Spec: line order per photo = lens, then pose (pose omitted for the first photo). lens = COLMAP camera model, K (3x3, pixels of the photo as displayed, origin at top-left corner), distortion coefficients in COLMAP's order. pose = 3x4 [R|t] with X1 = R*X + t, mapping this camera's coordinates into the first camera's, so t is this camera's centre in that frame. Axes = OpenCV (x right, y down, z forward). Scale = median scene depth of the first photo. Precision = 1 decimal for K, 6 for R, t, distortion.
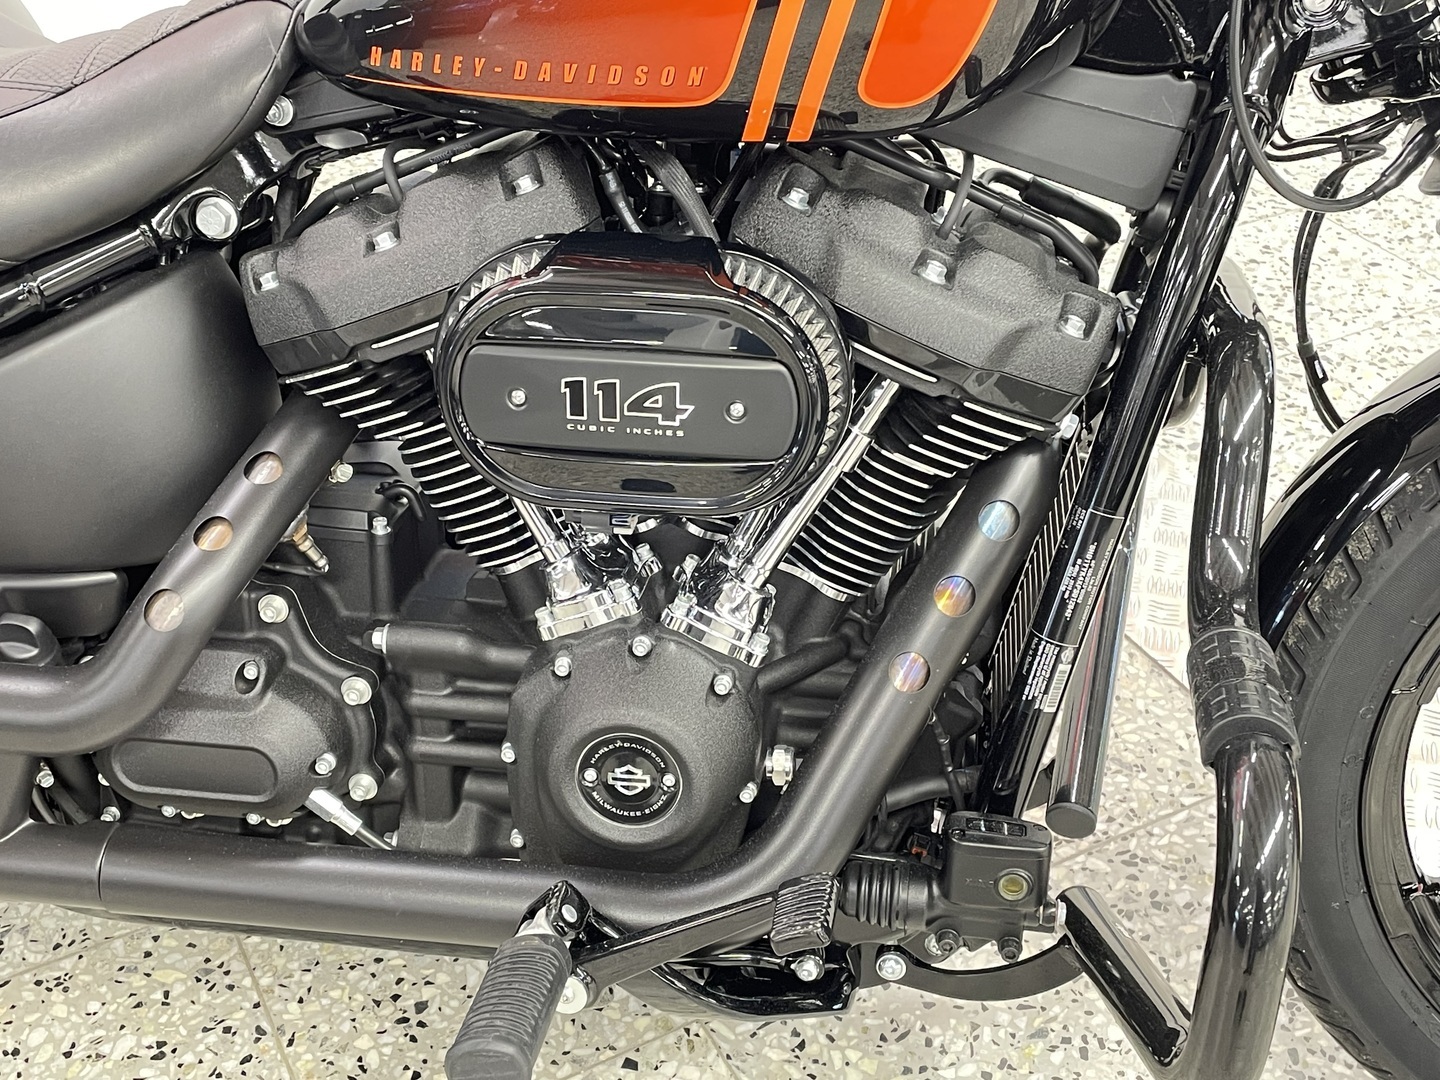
lens RADIAL K [[1742.5, 0, 696.3], [0, 1742.5, 541.2], [0, 0, 1]] dist [0.093763, -0.138894]
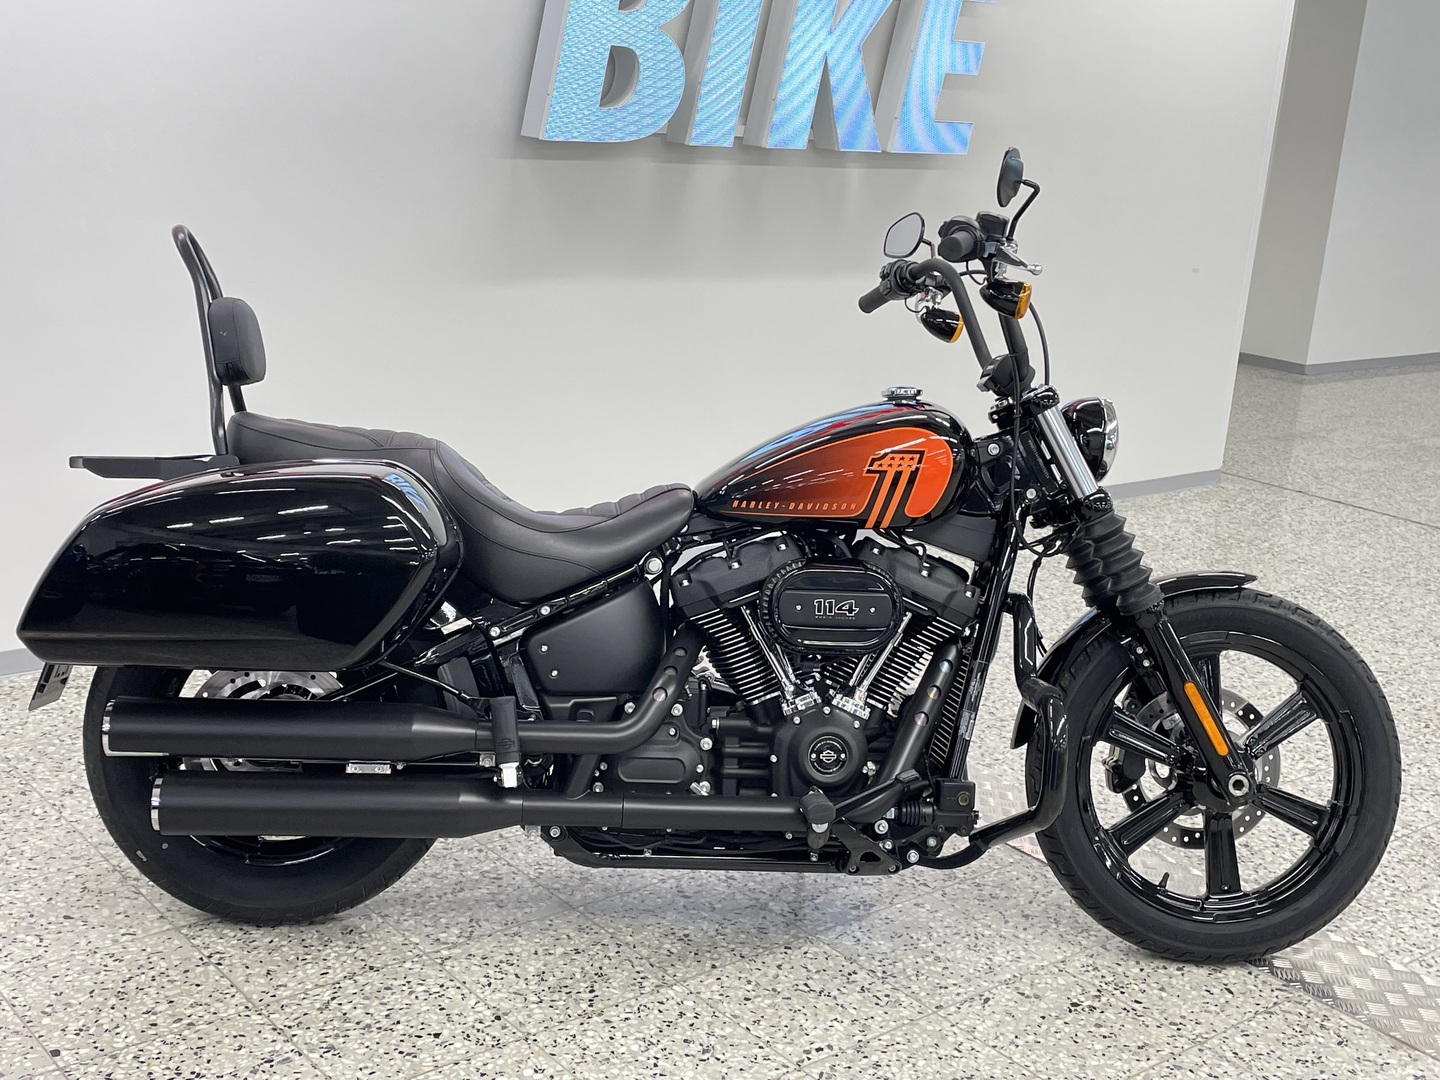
lens RADIAL K [[1700.9, 0, 741.7], [0, 1700.9, 542.5], [0, 0, 1]] dist [0.093863, -0.030839]
pose [[0.972021, 0.019692, 0.234068, -0.784211], [0.066023, 0.933404, -0.352700, 0.740937], [-0.225426, 0.358286, 0.905988, -1.462998]]
